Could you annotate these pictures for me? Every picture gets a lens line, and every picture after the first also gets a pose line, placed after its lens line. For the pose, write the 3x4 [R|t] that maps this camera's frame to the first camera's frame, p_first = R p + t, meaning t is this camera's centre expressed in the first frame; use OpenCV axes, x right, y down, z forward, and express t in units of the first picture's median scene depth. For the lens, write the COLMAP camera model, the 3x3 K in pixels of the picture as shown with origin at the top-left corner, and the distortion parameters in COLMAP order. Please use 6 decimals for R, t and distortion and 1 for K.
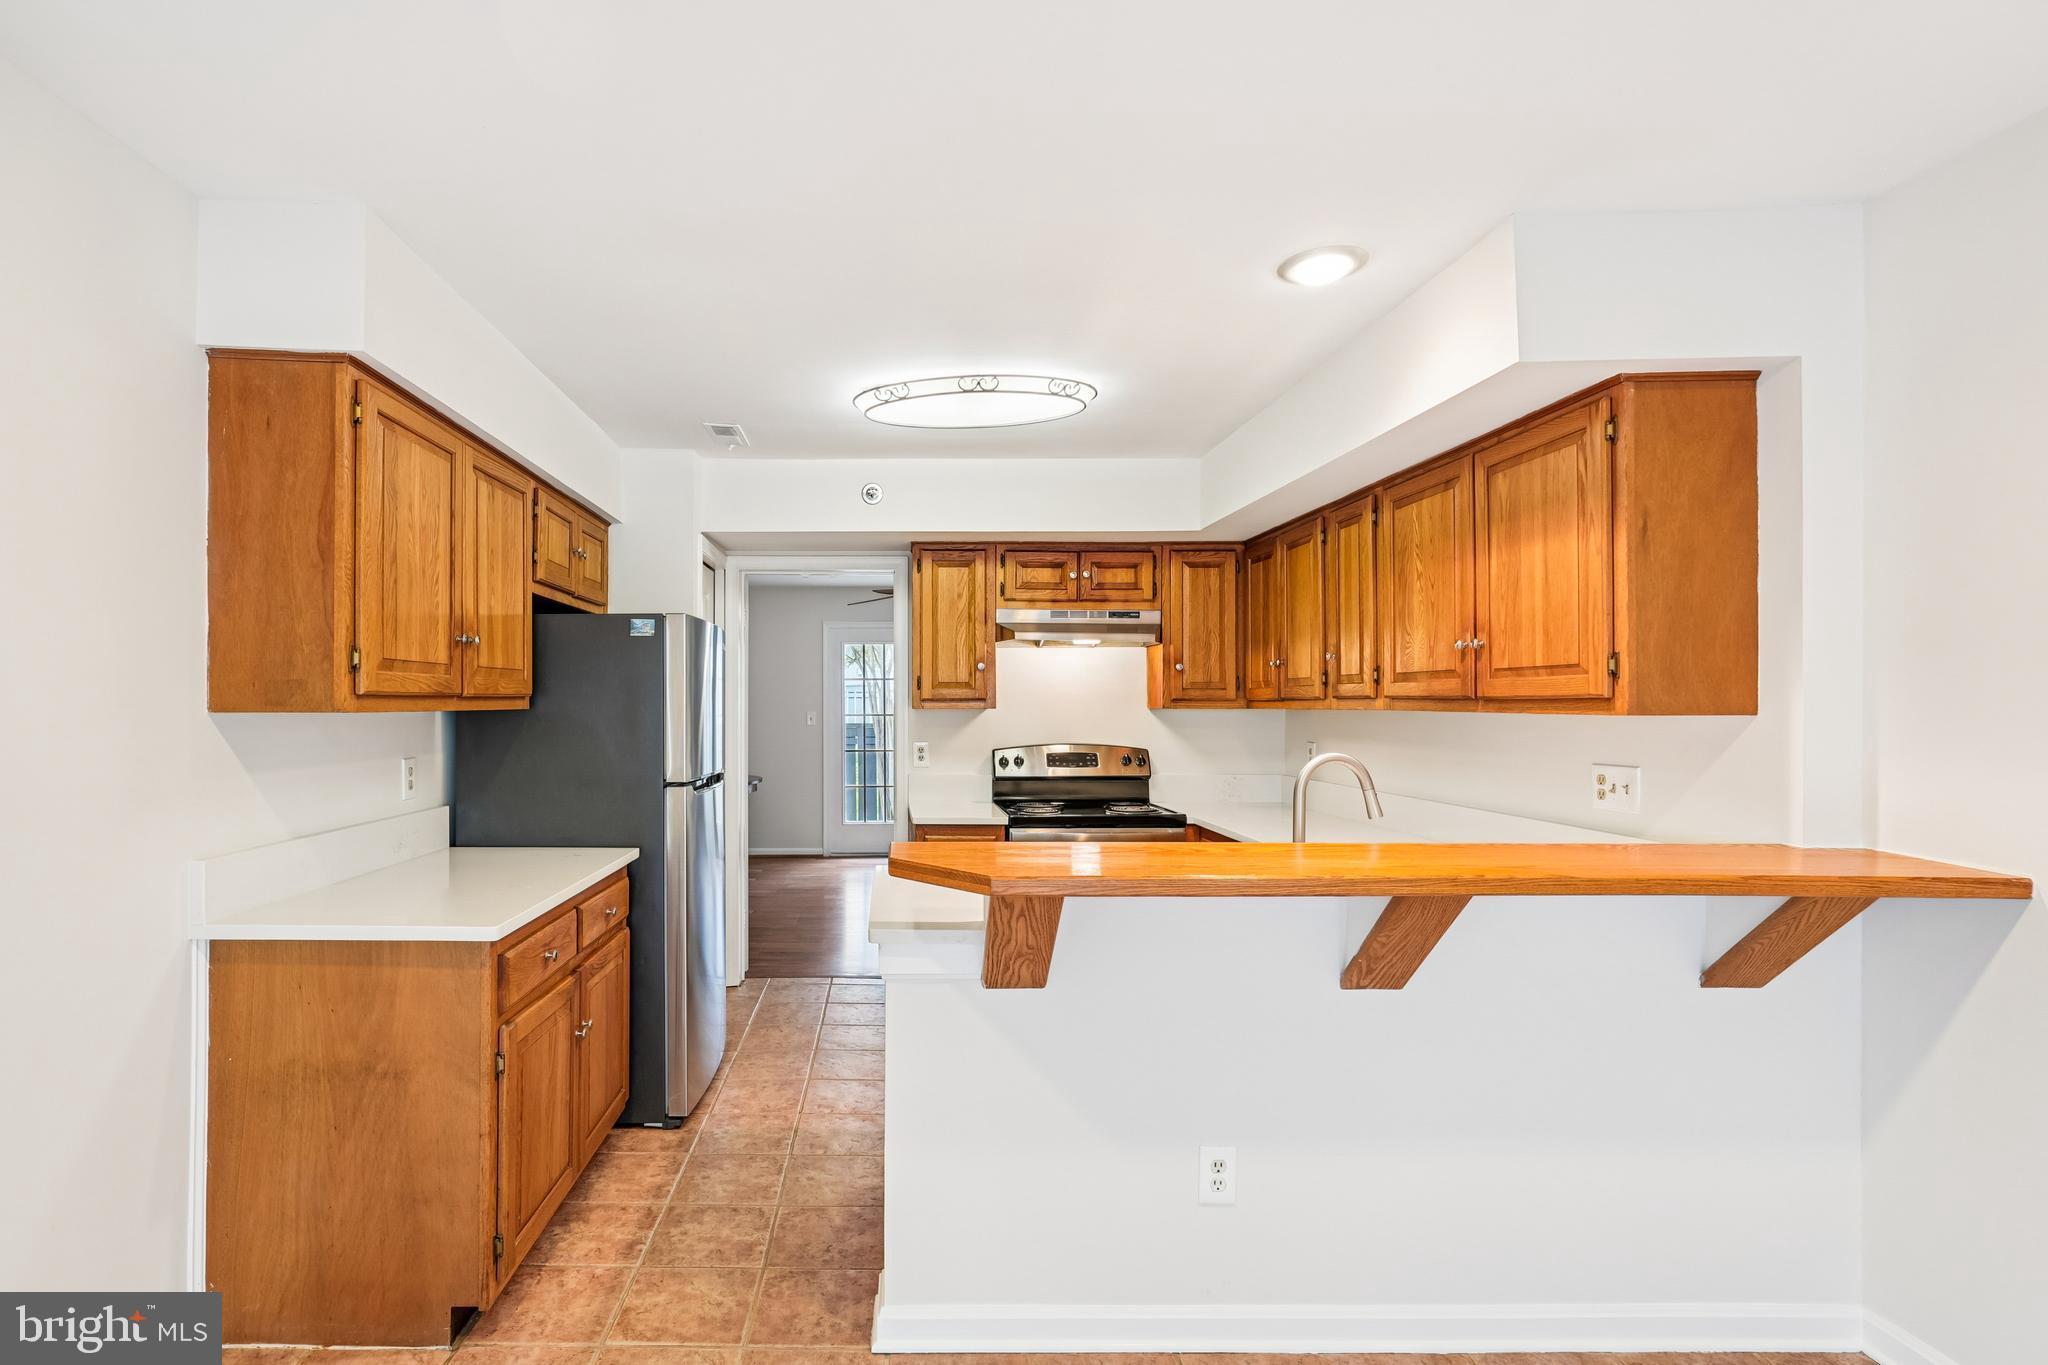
lens RADIAL K [[1002.6, 0, 892.7], [0, 1002.6, 701.1], [0, 0, 1]] dist [-0.000912, 0.001347]
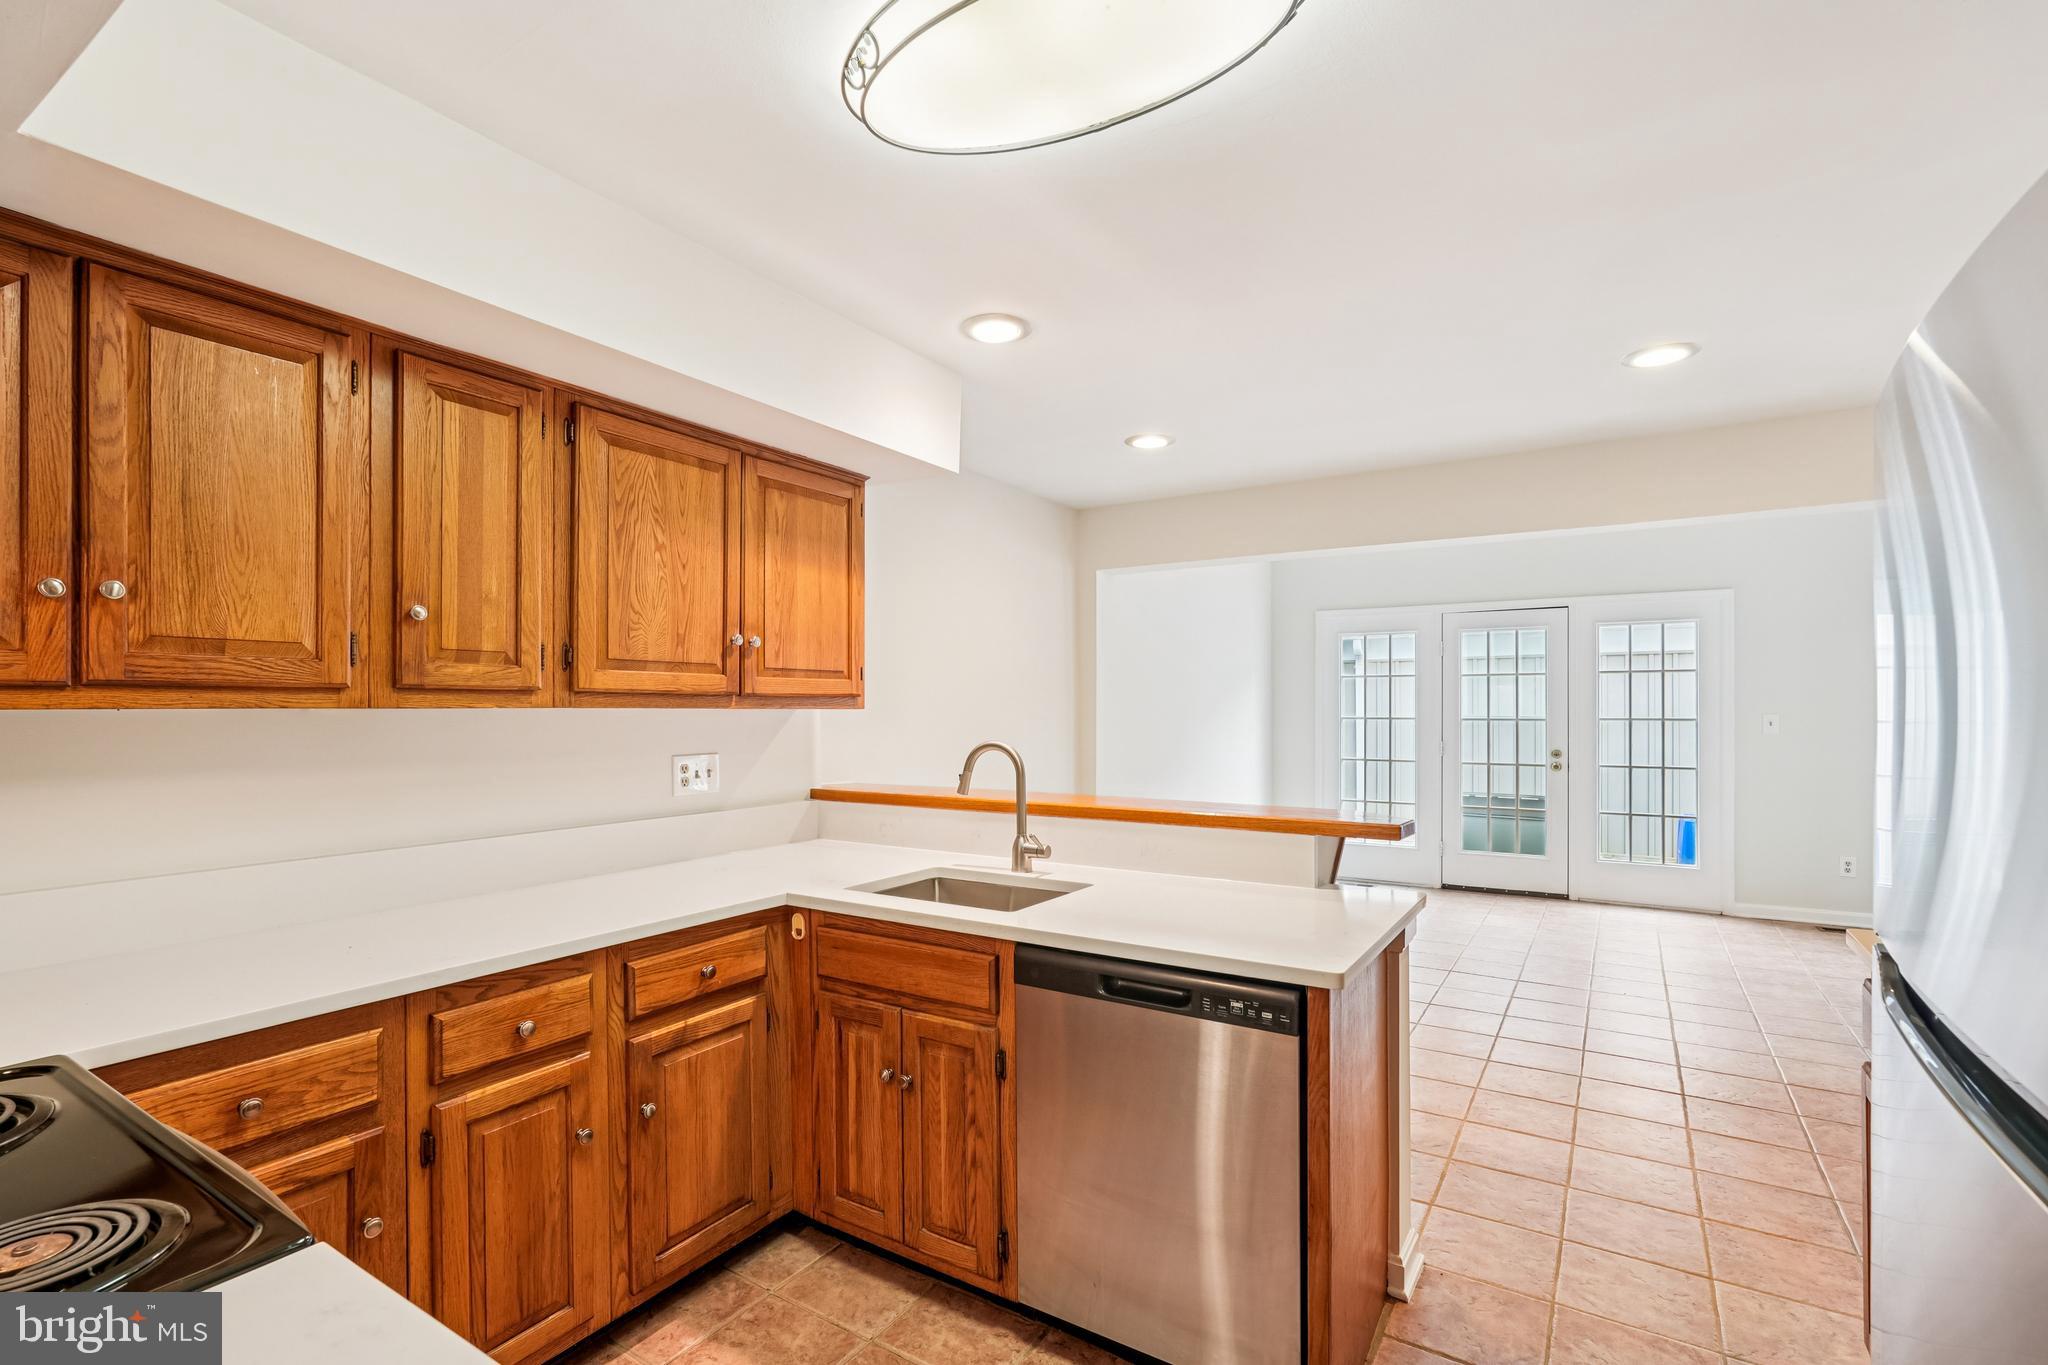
lens RADIAL K [[928.8, 0, 1028.2], [0, 928.8, 702.3], [0, 0, 1]] dist [-0.009332, 0.003572]
pose [[-0.842396, 0.004526, 0.538839, -0.146125], [0.001161, 0.999978, -0.006584, 0.010038], [-0.538857, -0.004921, -0.842383, 1.431139]]
